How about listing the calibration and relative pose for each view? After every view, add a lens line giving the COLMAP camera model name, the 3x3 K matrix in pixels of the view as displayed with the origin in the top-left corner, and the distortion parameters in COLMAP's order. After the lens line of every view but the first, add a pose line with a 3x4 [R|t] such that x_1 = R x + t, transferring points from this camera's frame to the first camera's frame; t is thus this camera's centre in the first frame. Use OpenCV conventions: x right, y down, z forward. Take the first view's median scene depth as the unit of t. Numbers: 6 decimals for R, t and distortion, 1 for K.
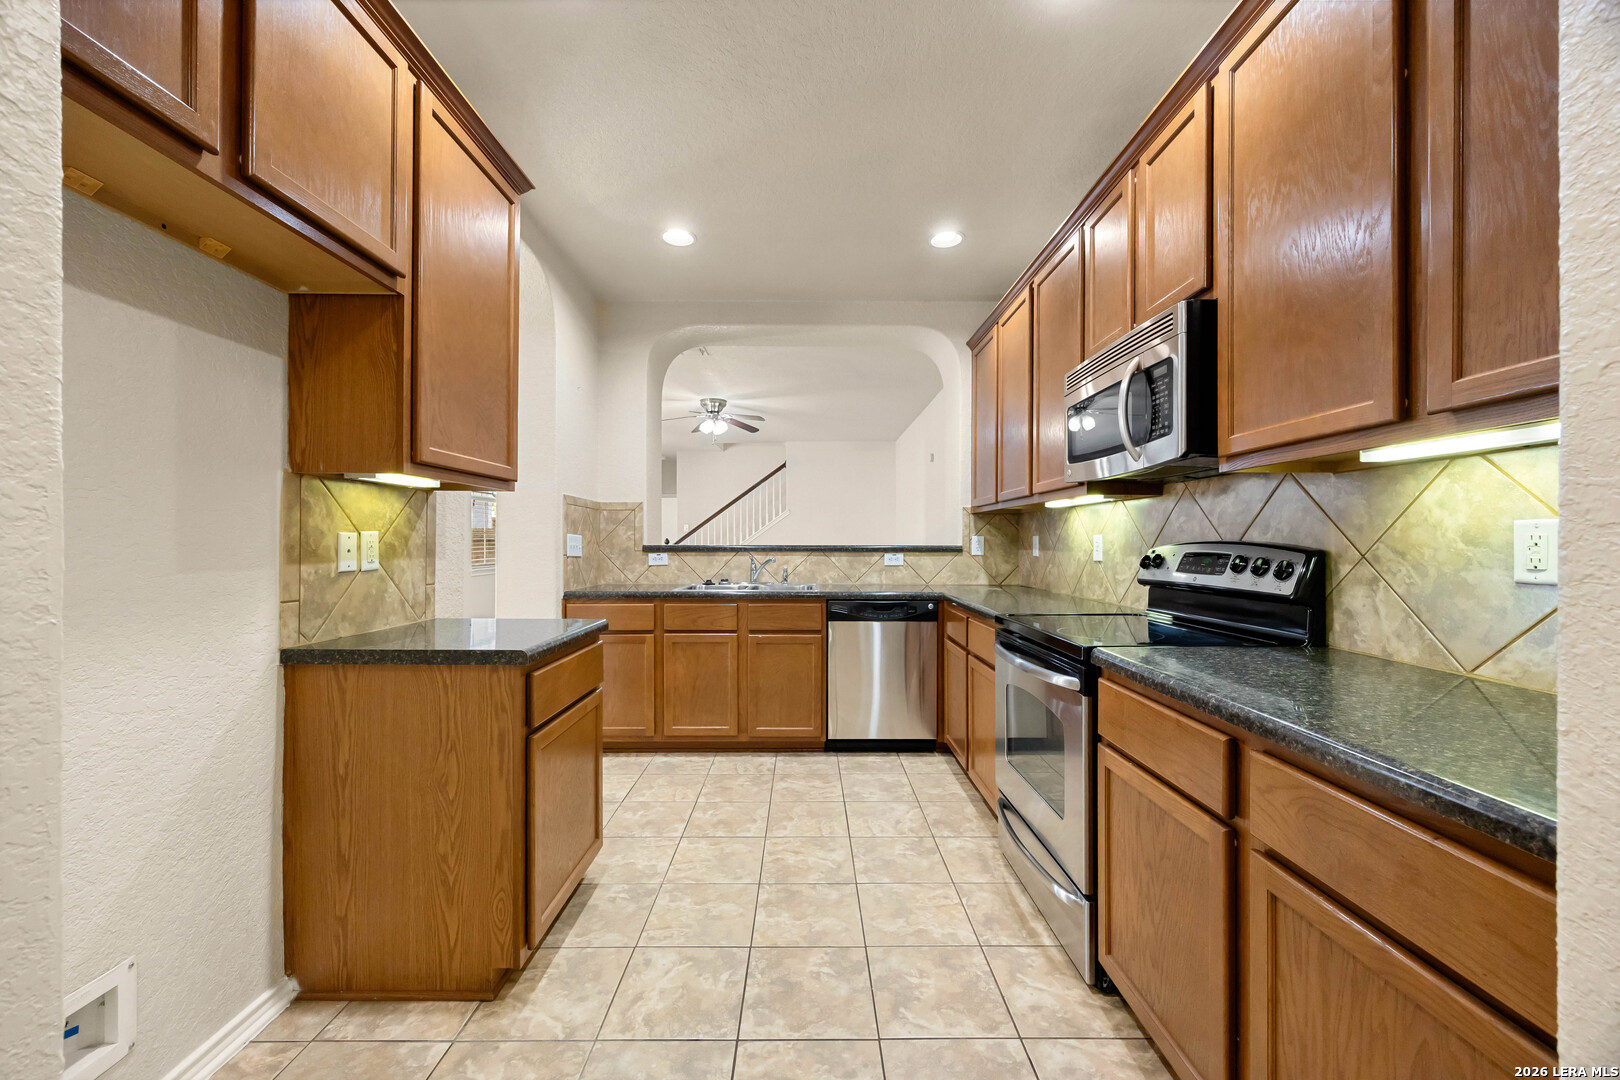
lens RADIAL K [[614.2, 0, 810.0], [0, 614.2, 540.0], [0, 0, 1]] dist [-0.000556, 0.000004]
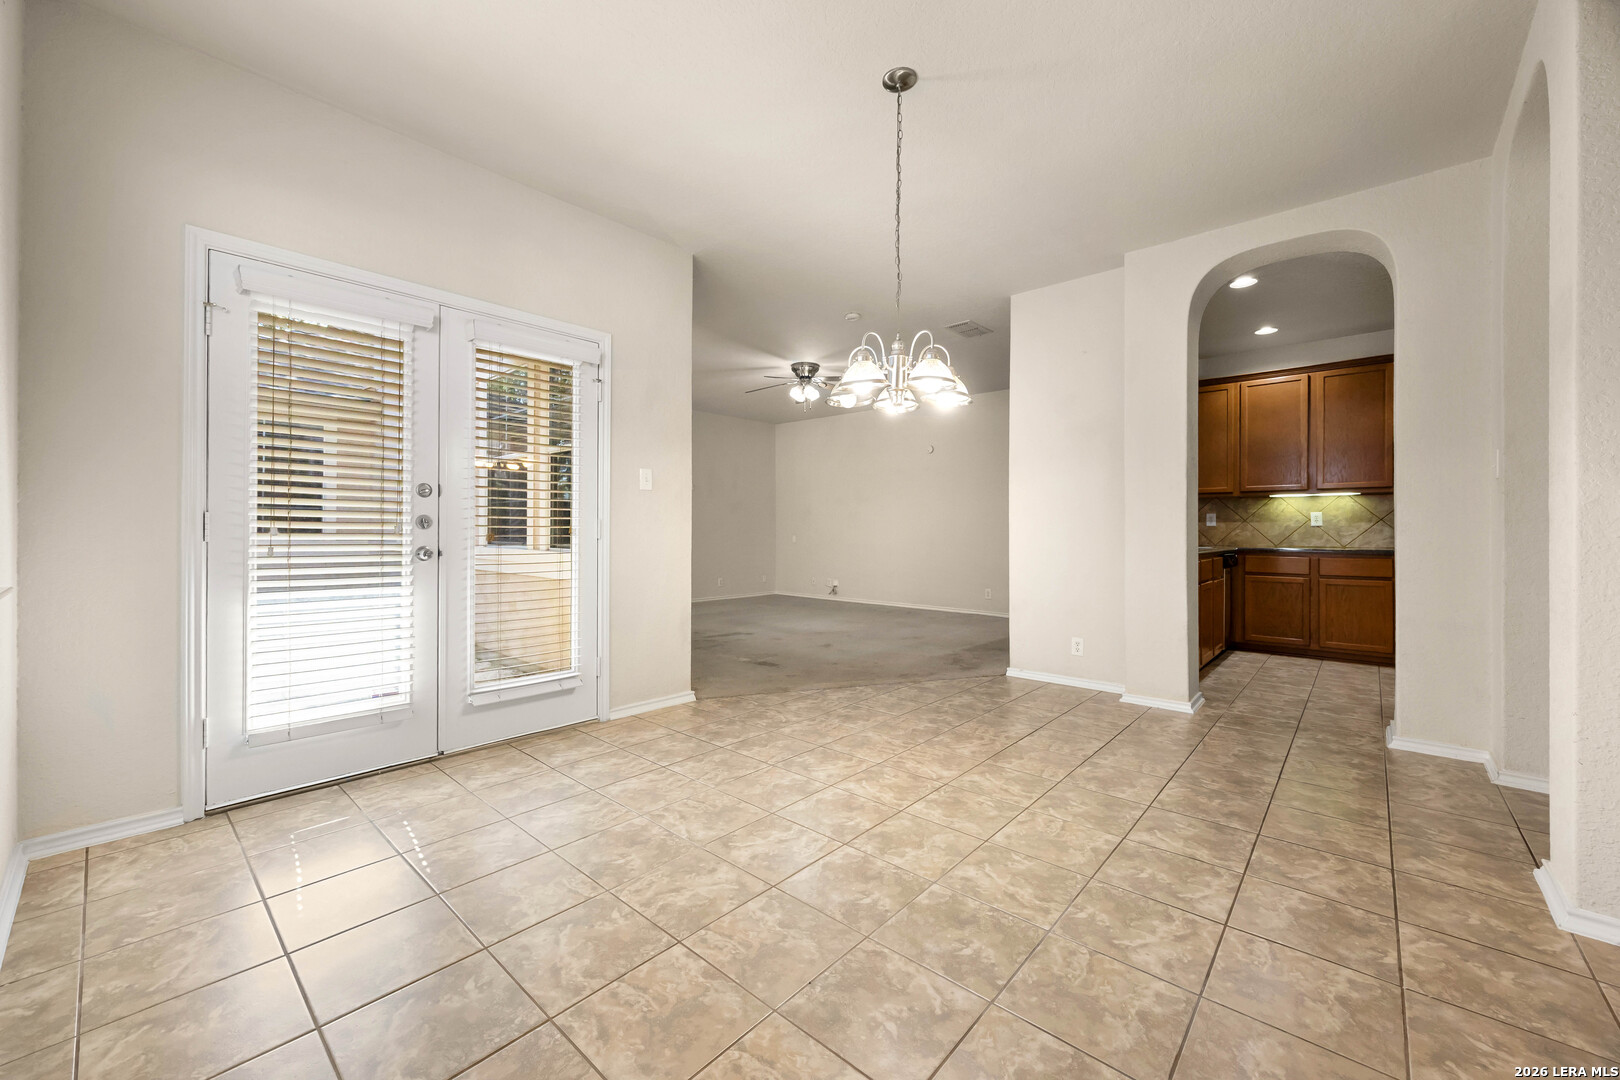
lens RADIAL K [[622.3, 0, 807.9], [0, 622.3, 537.6], [0, 0, 1]] dist [-0.001353, 0.000114]
pose [[0.672525, -0.005372, 0.740055, -3.324112], [-0.004946, 0.999919, 0.011753, 0.091112], [-0.740058, -0.011565, 0.672444, 1.430784]]
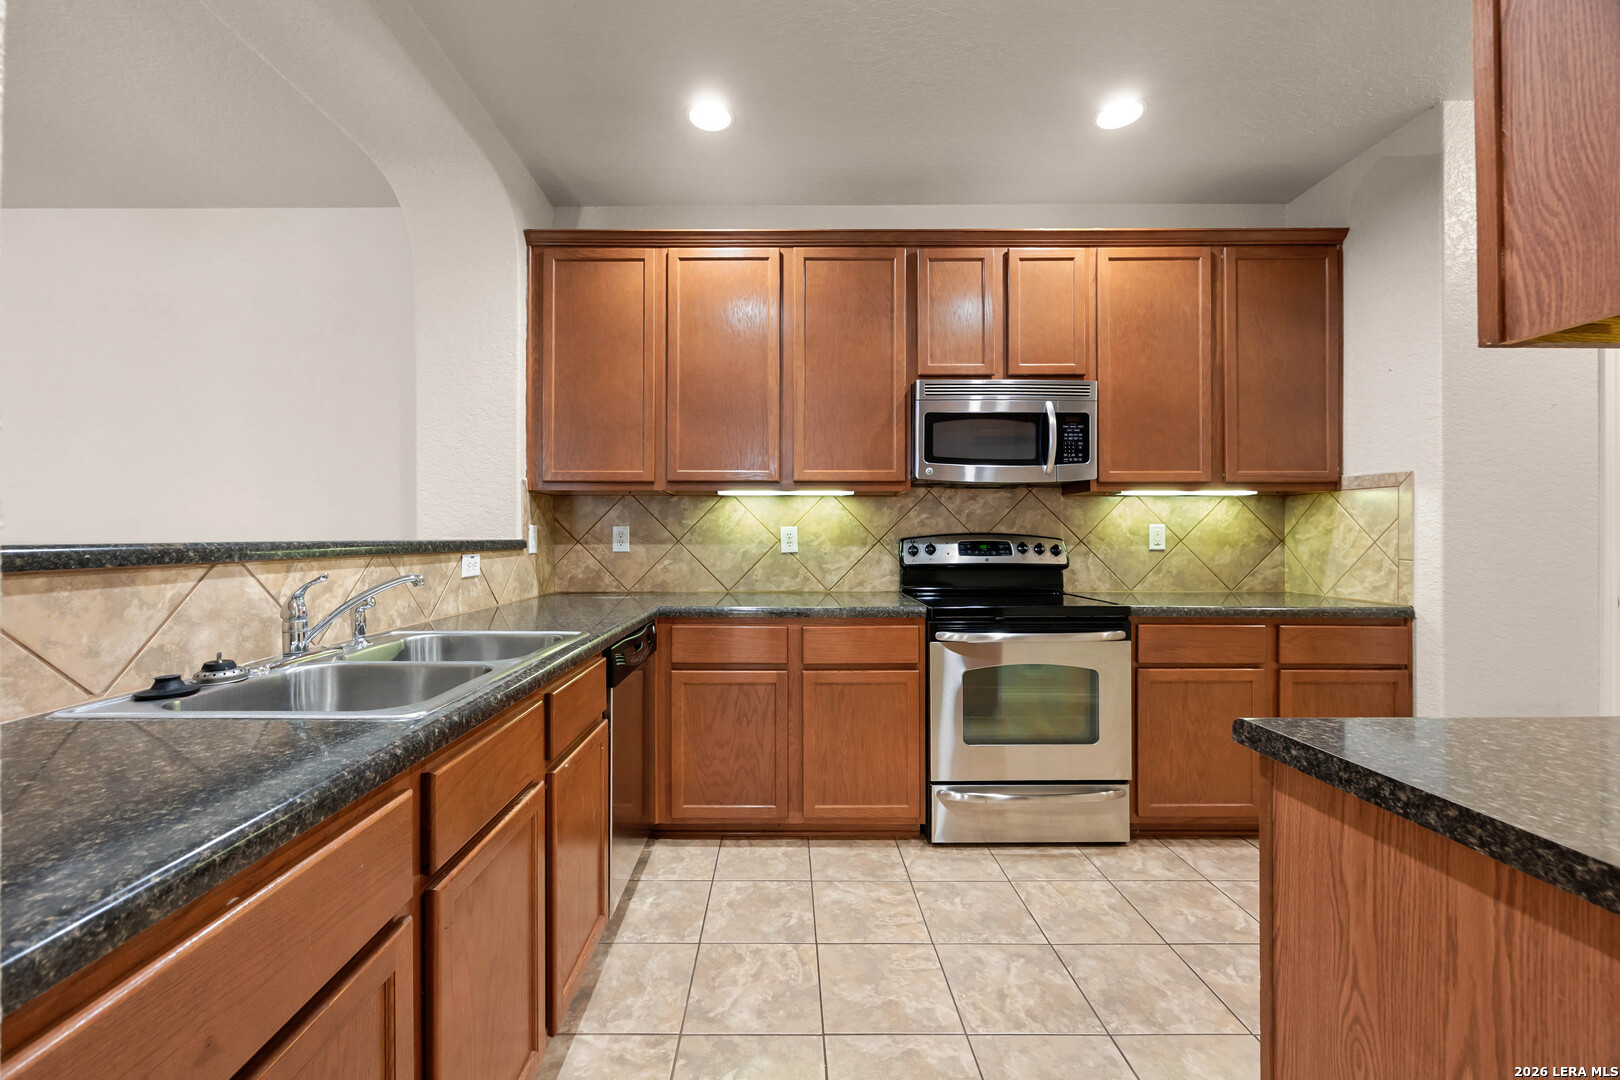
lens RADIAL K [[643.1, 0, 782.7], [0, 643.1, 530.8], [0, 0, 1]] dist [-0.000090, 0.000120]
pose [[0.011656, 0.006859, 0.999909, -0.972218], [-0.002725, 0.999973, -0.006828, 0.009467], [-0.999928, -0.002646, 0.011674, 1.642351]]
